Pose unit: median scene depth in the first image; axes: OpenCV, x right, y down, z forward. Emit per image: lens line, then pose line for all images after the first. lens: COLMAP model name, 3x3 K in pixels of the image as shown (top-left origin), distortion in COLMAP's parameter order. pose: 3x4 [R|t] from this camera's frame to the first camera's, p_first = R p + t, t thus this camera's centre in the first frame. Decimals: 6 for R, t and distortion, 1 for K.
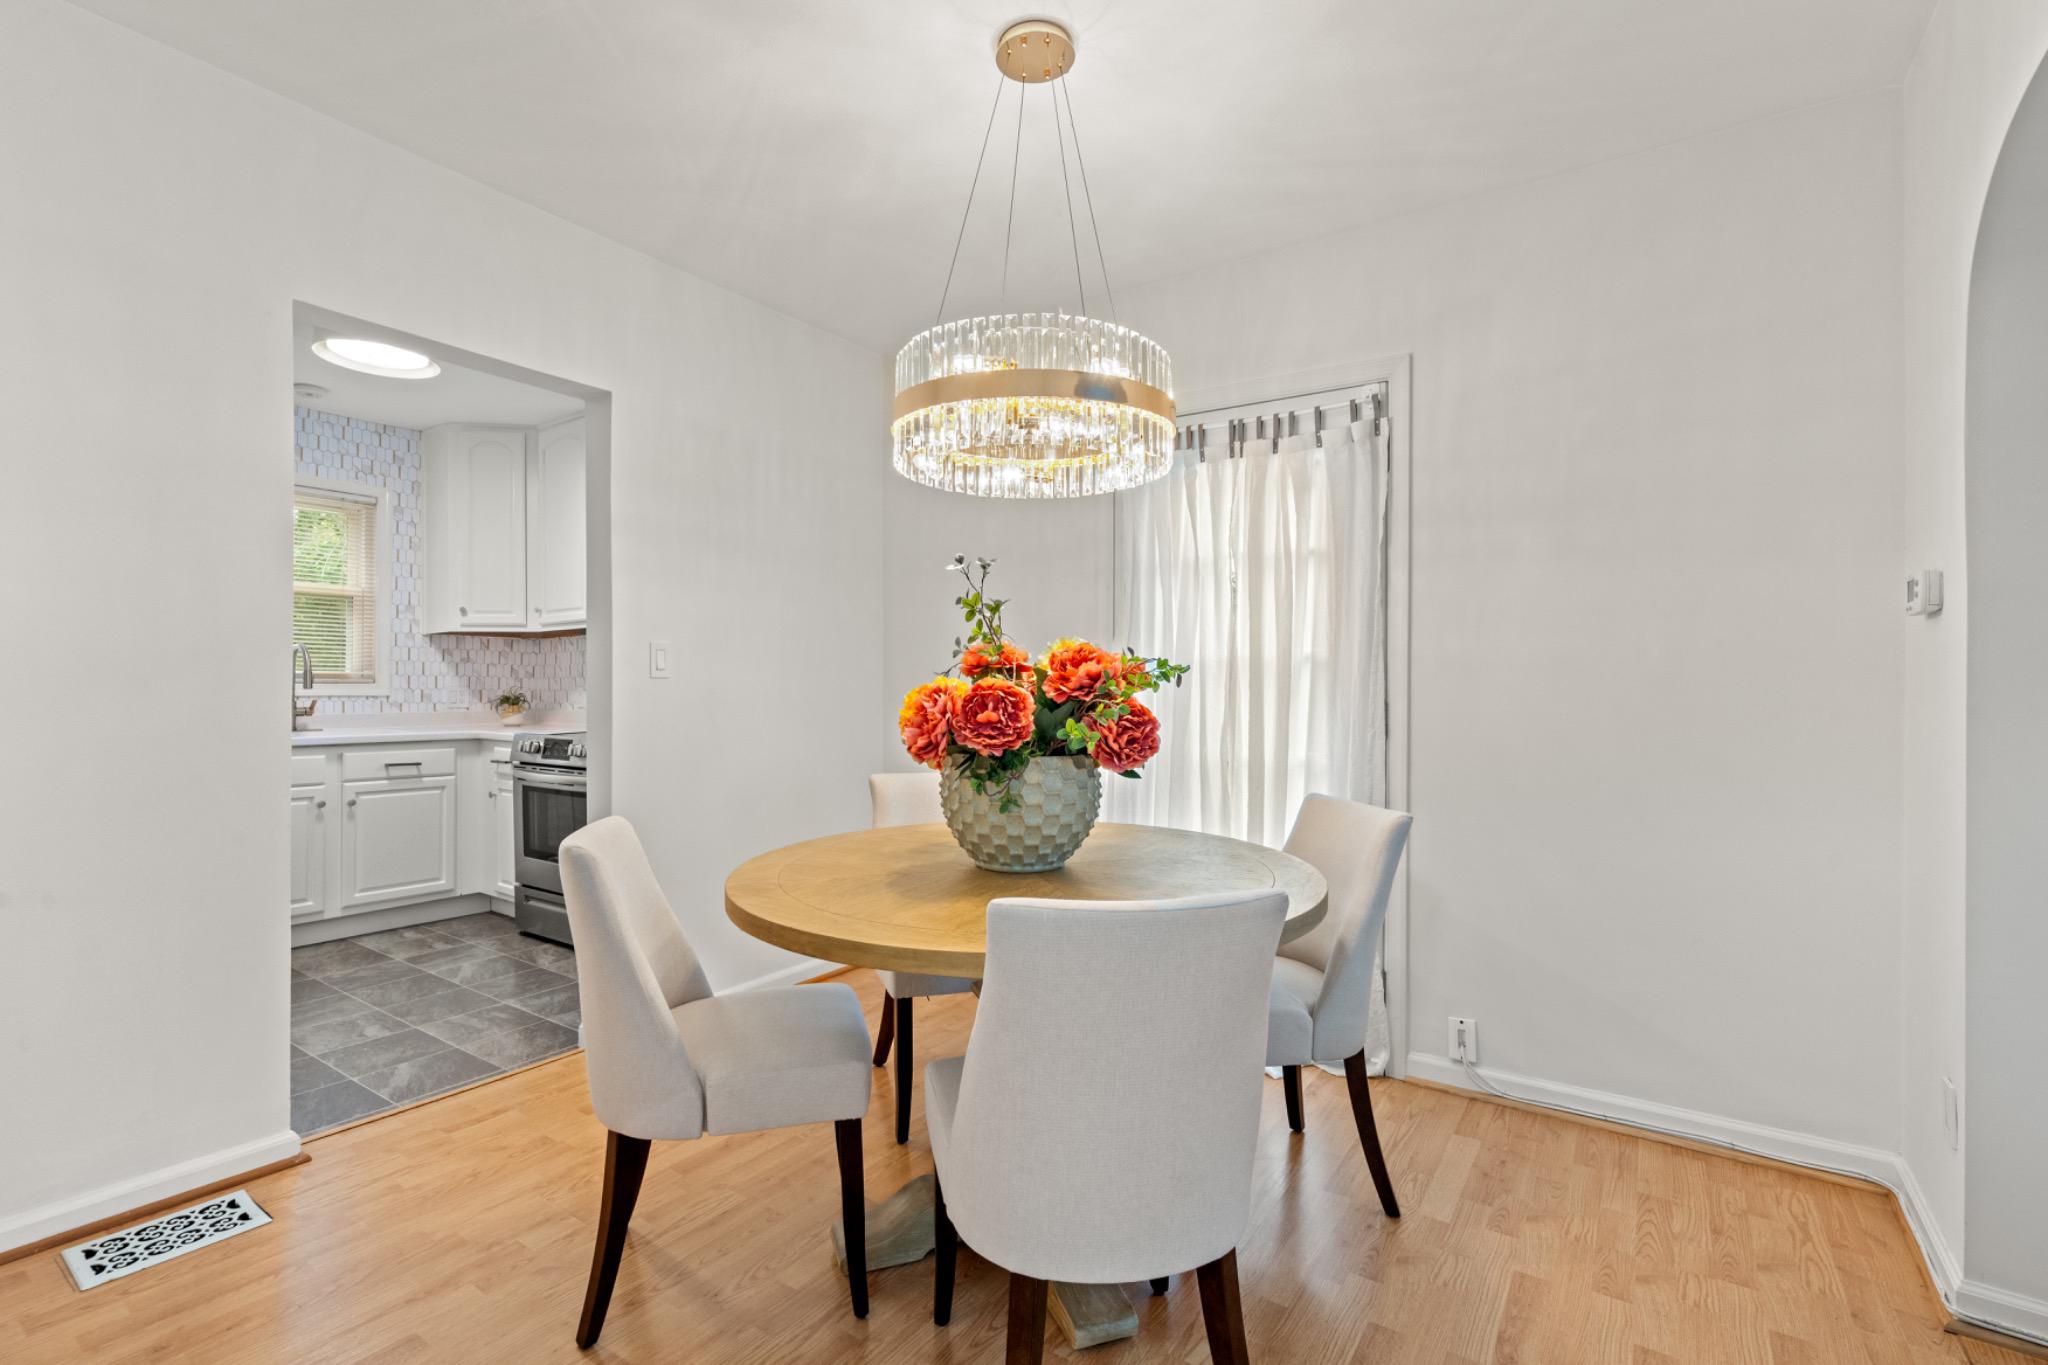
lens RADIAL K [[919.9, 0, 1003.0], [0, 919.9, 684.0], [0, 0, 1]] dist [-0.001890, 0.000485]
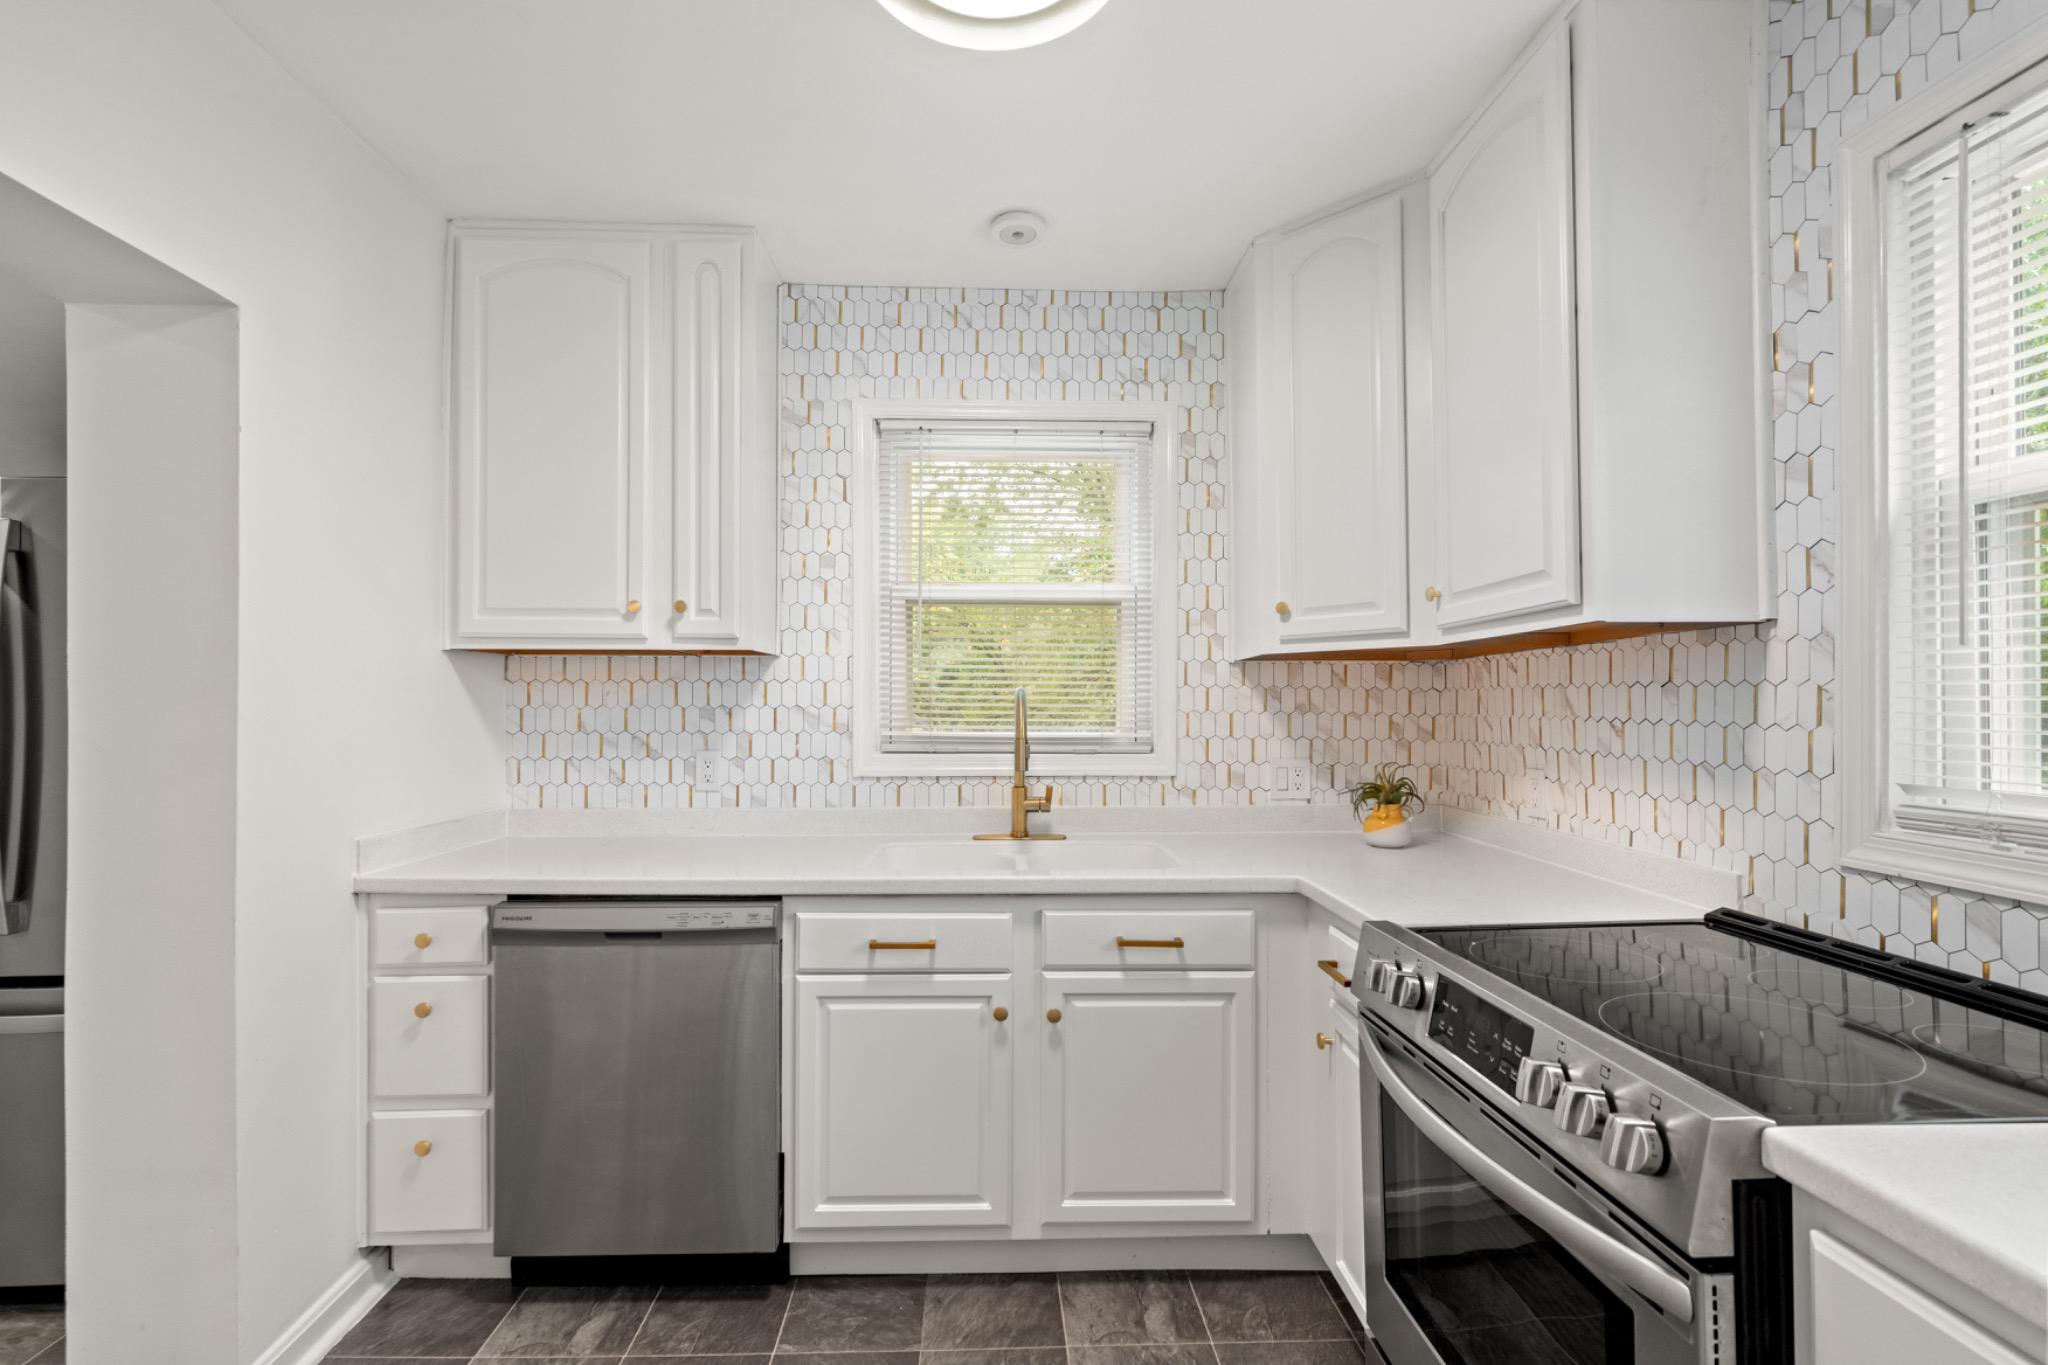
lens RADIAL K [[929.0, 0, 1009.2], [0, 929.0, 693.6], [0, 0, 1]] dist [-0.000651, 0.000633]
pose [[0.599599, -0.012021, -0.800210, -0.282727], [0.003997, 0.999920, -0.012025, -0.030650], [0.800290, 0.004012, 0.599599, 0.591599]]
